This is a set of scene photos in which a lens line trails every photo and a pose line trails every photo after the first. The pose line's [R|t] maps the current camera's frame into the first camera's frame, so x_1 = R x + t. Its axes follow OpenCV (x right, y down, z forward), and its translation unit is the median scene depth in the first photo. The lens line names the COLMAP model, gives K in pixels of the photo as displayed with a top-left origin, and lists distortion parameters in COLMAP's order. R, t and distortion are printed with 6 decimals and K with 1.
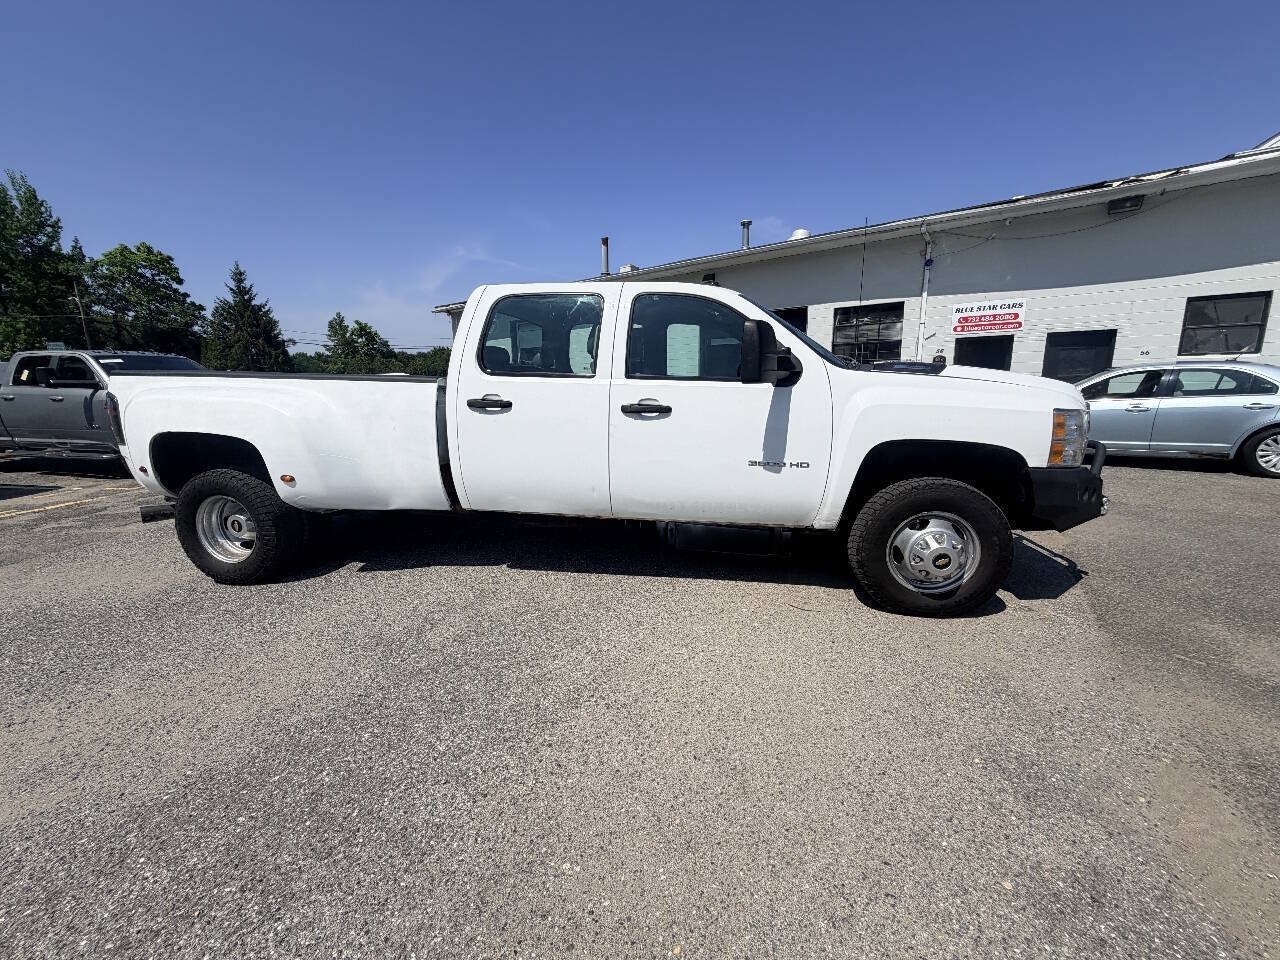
lens RADIAL K [[507.8, 0, 637.2], [0, 507.8, 480.5], [0, 0, 1]] dist [0.000006, -0.000010]
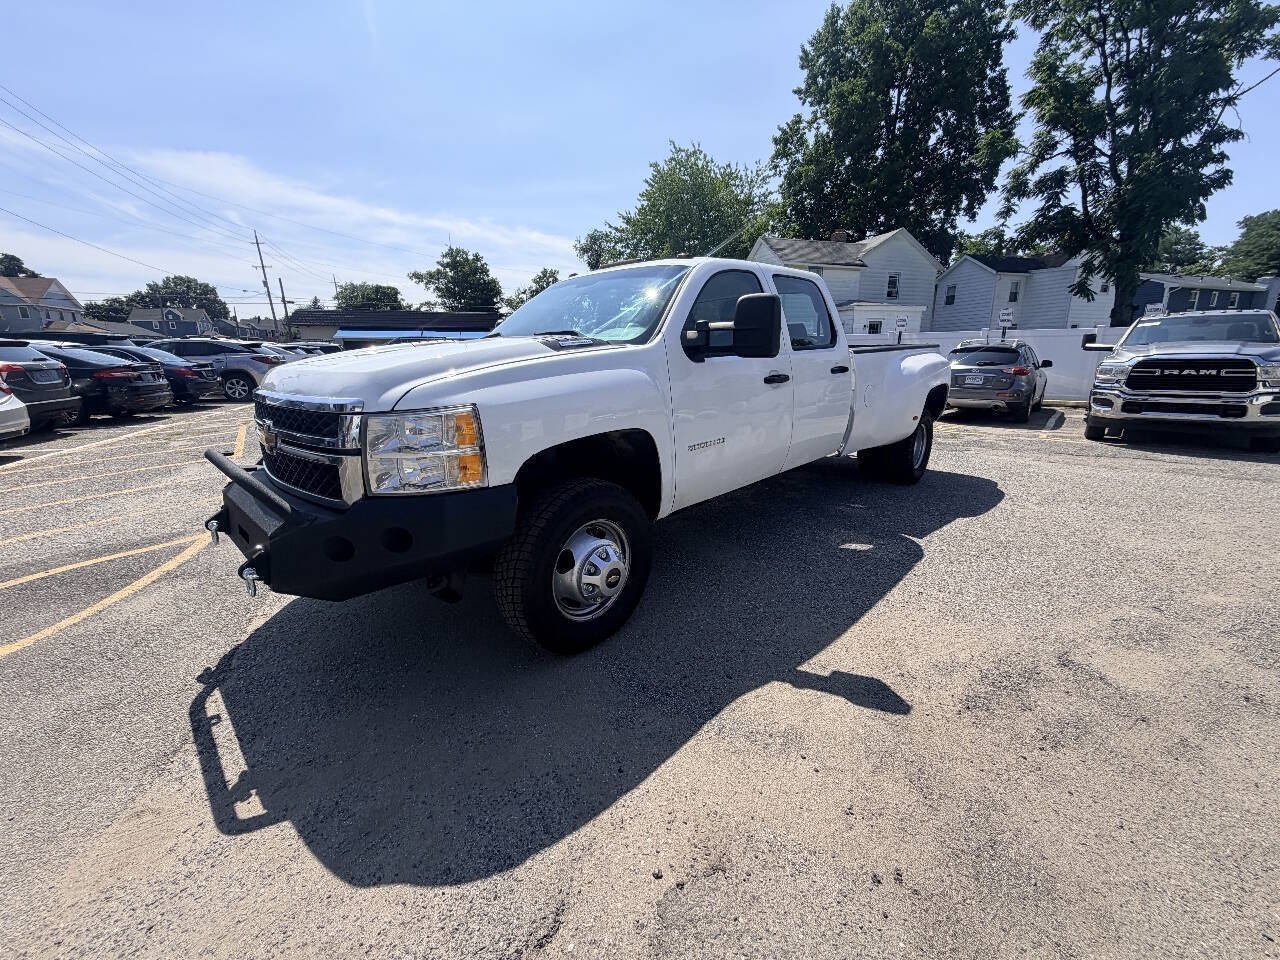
lens RADIAL K [[507.8, 0, 637.4], [0, 507.8, 483.0], [0, 0, 1]] dist [0.000006, -0.000010]
pose [[-0.548508, 0.218860, -0.806994, 0.579265], [-0.142428, 0.926575, 0.348098, -0.186282], [0.823926, 0.305873, -0.477062, 0.928379]]
